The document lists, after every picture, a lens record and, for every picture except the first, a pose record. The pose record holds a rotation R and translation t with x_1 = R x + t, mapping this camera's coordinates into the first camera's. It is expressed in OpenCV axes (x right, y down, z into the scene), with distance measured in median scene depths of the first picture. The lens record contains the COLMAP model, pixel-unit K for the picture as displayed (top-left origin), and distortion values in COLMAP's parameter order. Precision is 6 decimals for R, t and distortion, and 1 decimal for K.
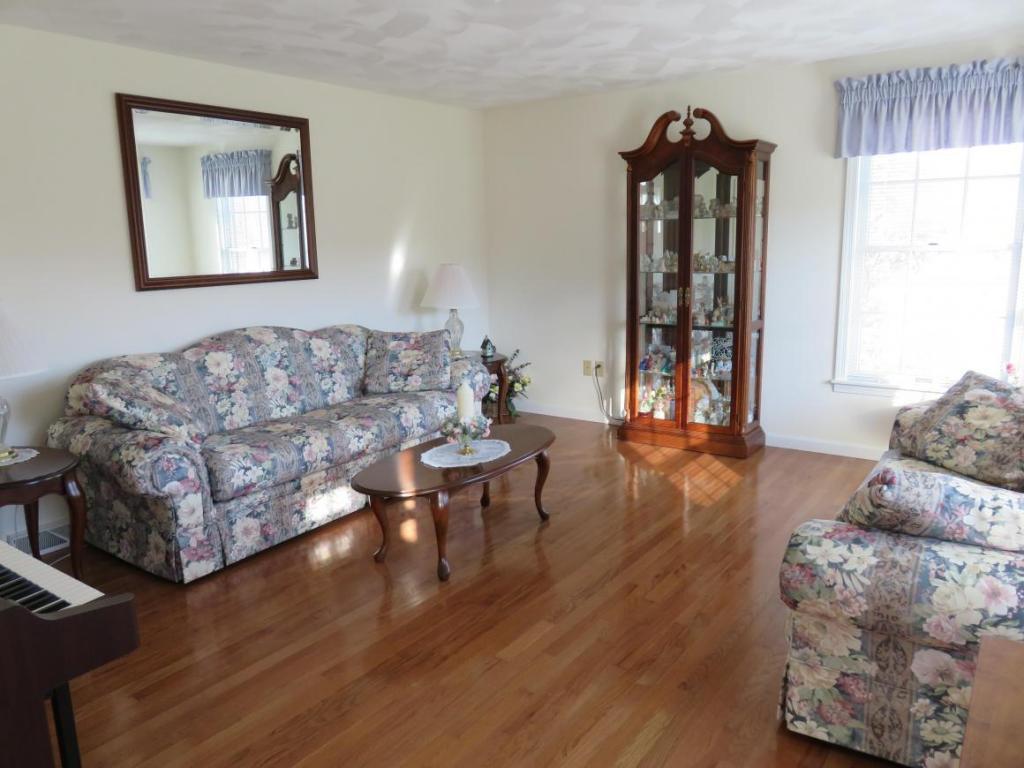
lens RADIAL K [[760.6, 0, 509.3], [0, 760.6, 387.3], [0, 0, 1]] dist [-0.008698, -0.001408]
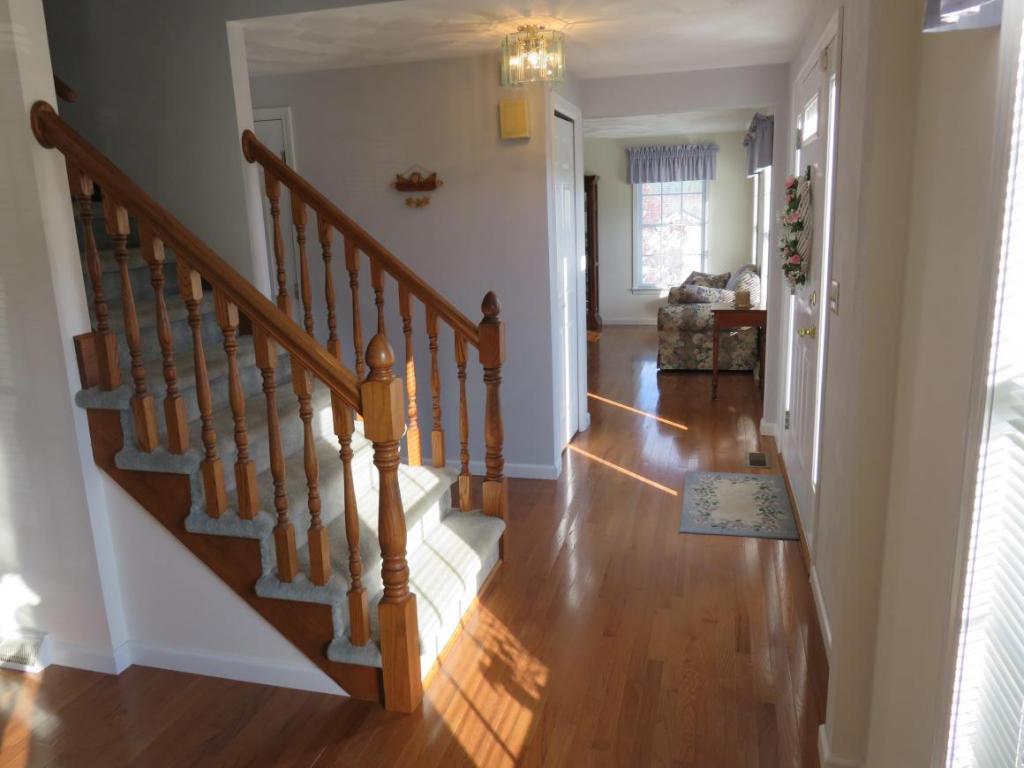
lens RADIAL K [[760.6, 0, 514.2], [0, 760.6, 381.1], [0, 0, 1]] dist [-0.008698, -0.001408]
pose [[0.934637, -0.084754, 0.345354, -0.748975], [0.080537, 0.996397, 0.026570, 0.194397], [-0.346362, 0.002980, 0.938096, -1.027789]]
